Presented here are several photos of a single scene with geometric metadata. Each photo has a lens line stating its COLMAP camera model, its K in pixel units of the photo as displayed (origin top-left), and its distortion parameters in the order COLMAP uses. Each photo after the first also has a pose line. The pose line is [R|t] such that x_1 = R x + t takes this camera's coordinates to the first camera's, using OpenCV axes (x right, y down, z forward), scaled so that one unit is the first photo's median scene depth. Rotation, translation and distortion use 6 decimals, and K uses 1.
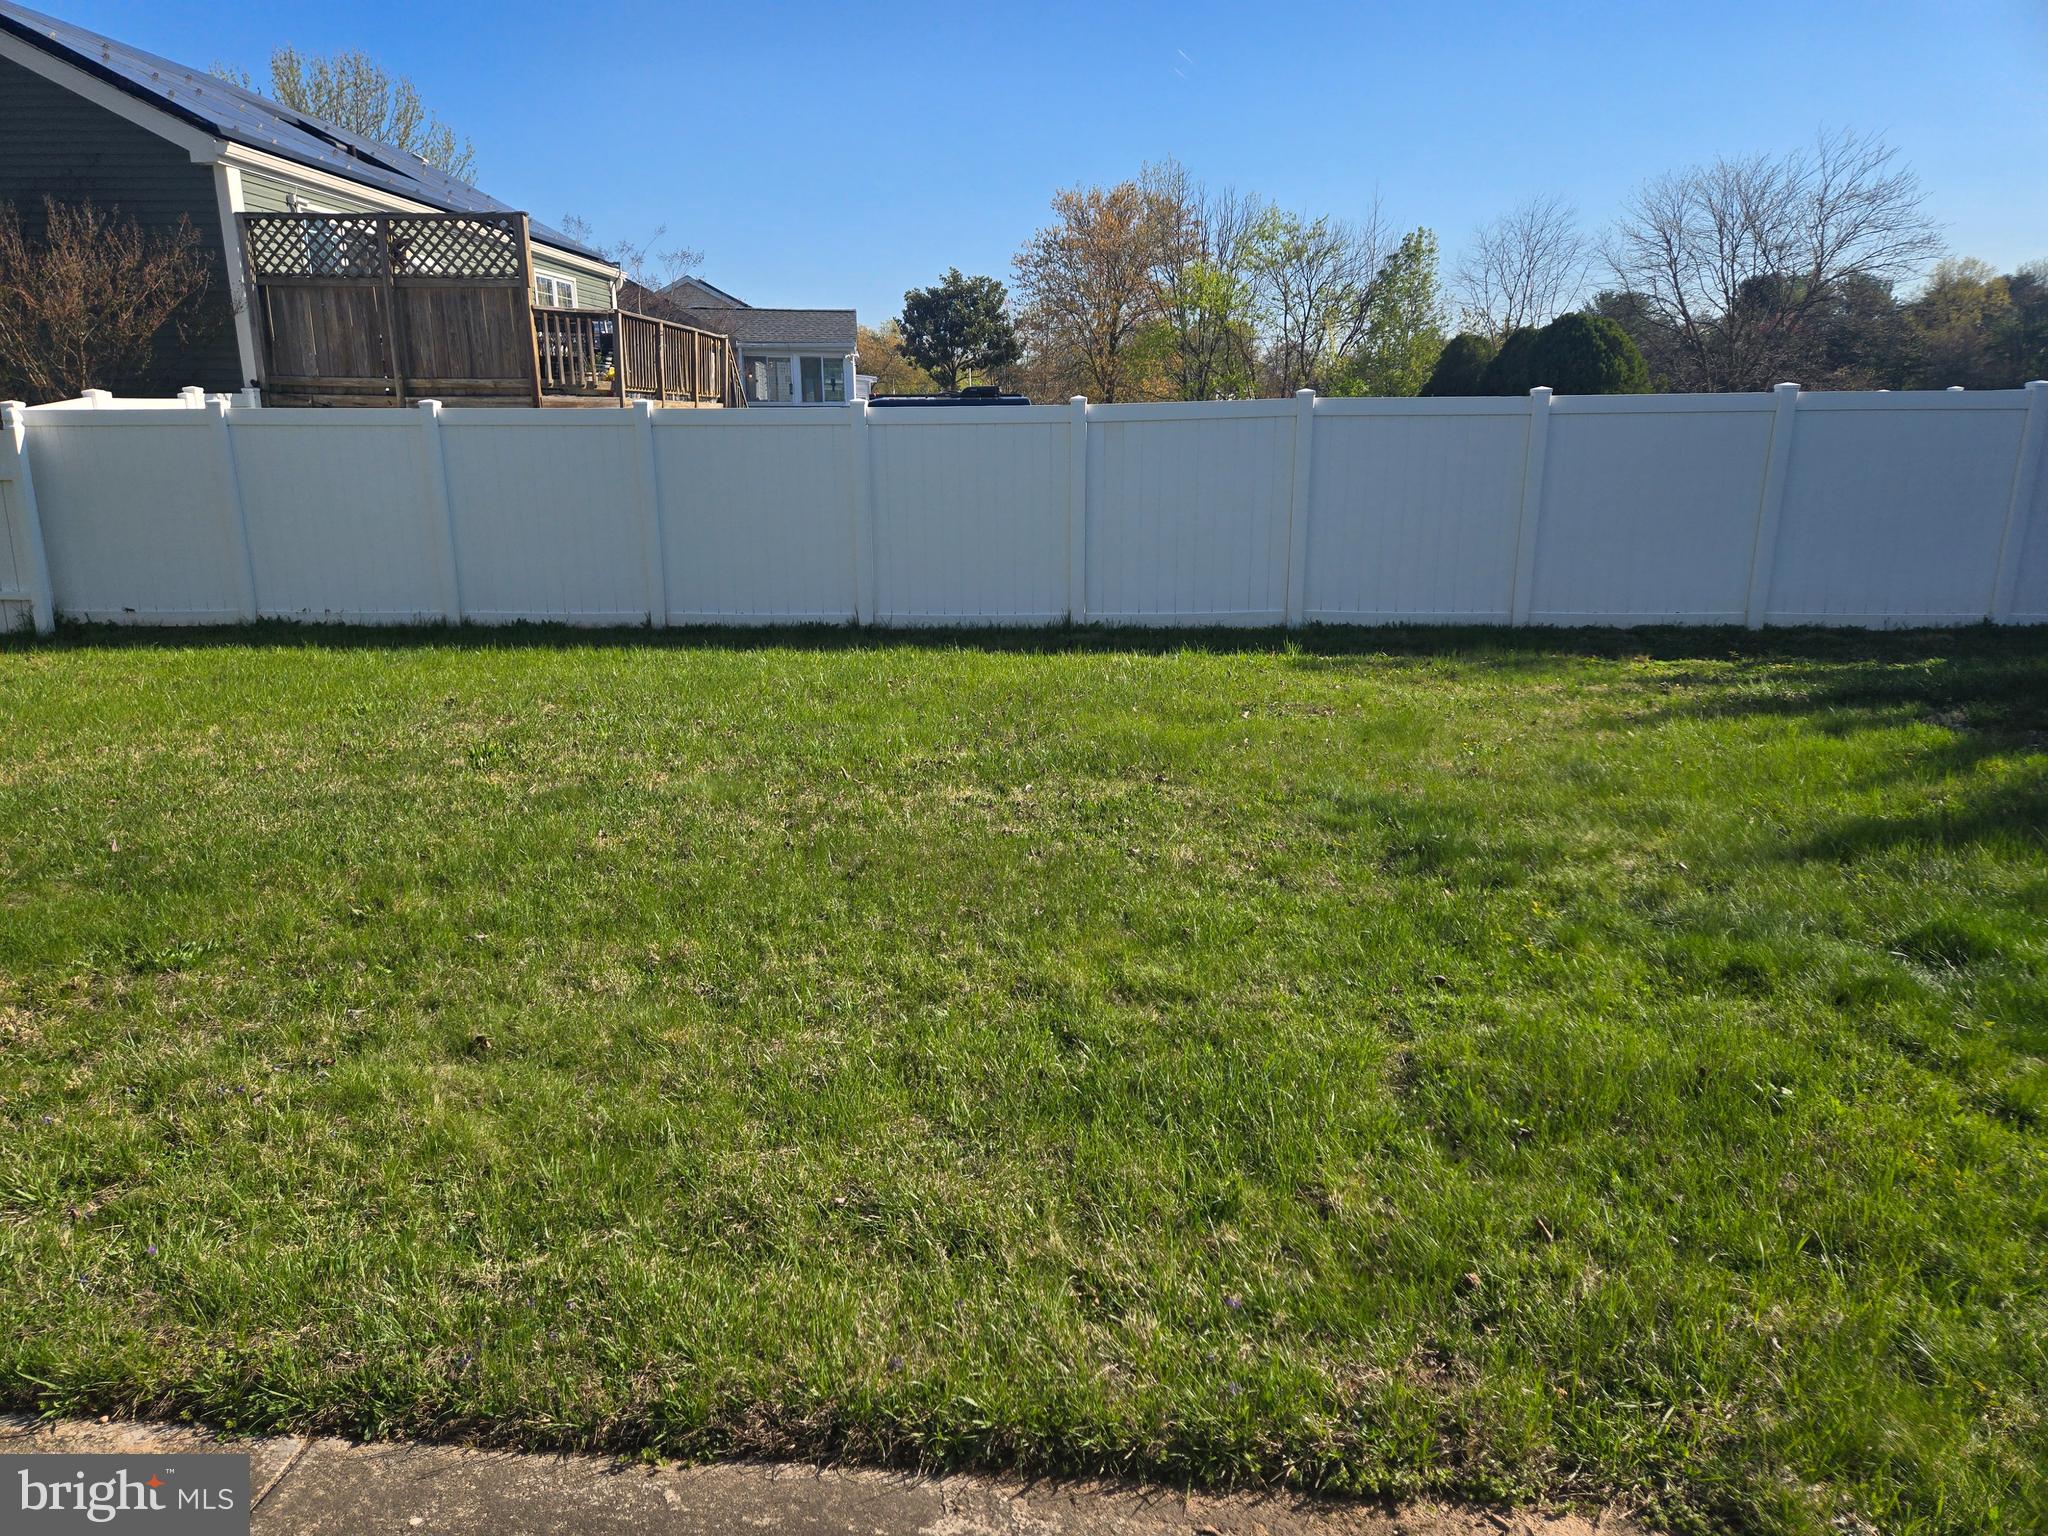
lens RADIAL K [[1372.0, 0, 1027.9], [0, 1372.0, 766.4], [0, 0, 1]] dist [0.012296, -0.023441]
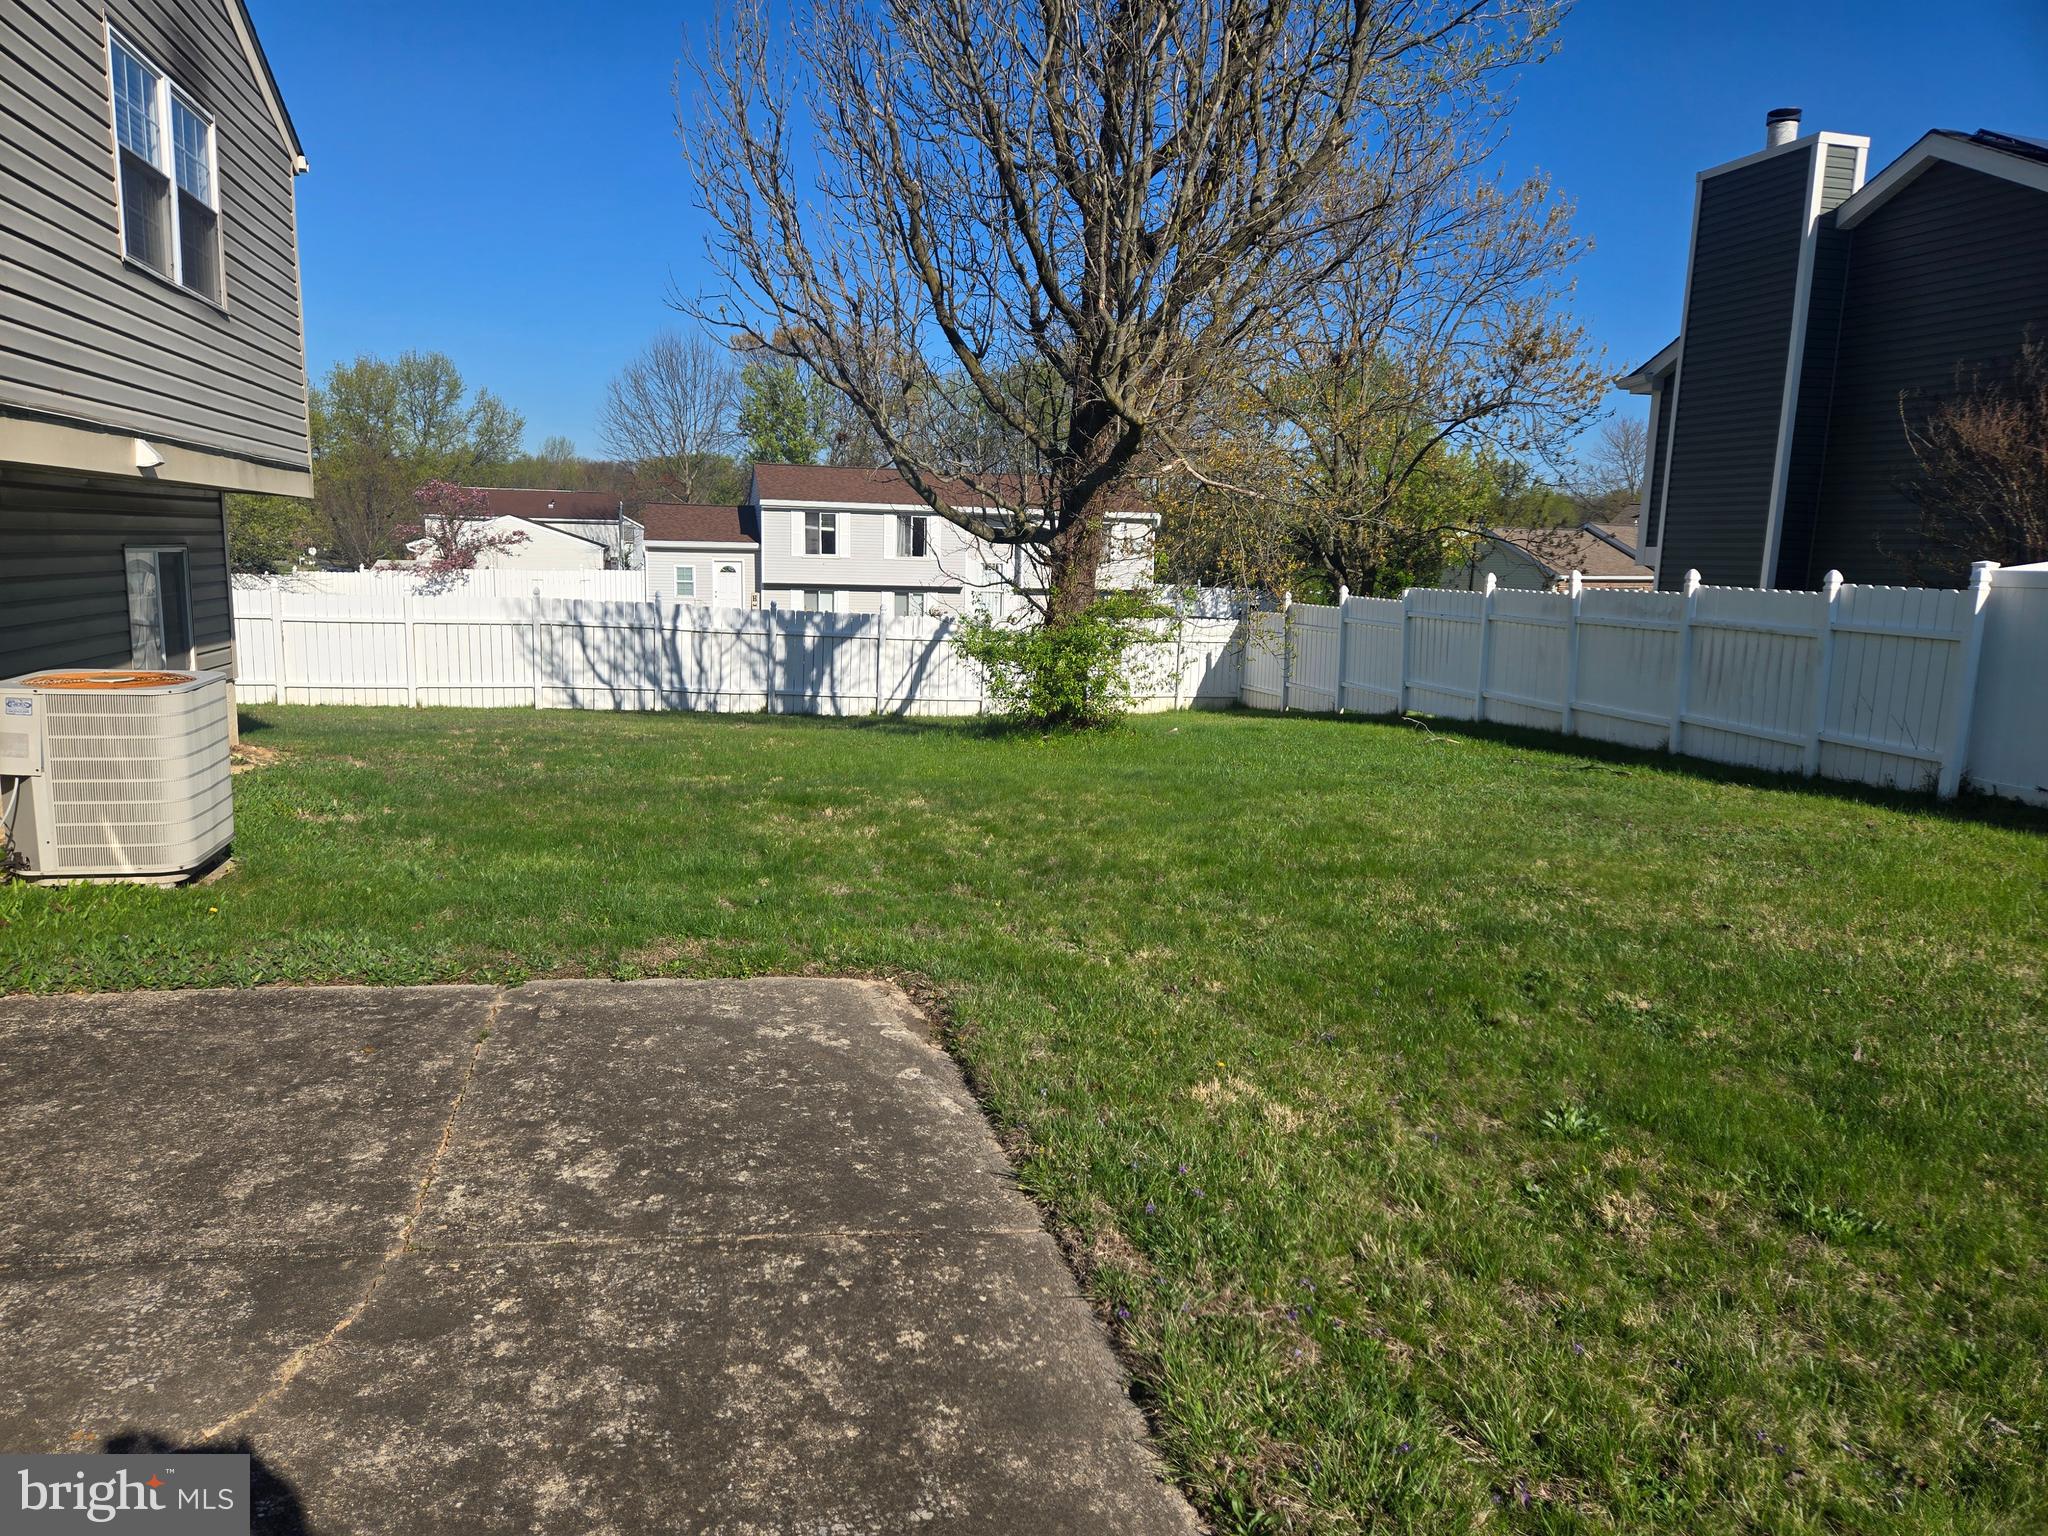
lens RADIAL K [[1372.0, 0, 1027.4], [0, 1372.0, 771.8], [0, 0, 1]] dist [0.012296, -0.023441]
pose [[0.306873, 0.160043, -0.938198, -0.046298], [-0.263018, 0.961632, 0.078010, -0.056497], [0.914686, 0.222824, 0.337193, 0.233924]]
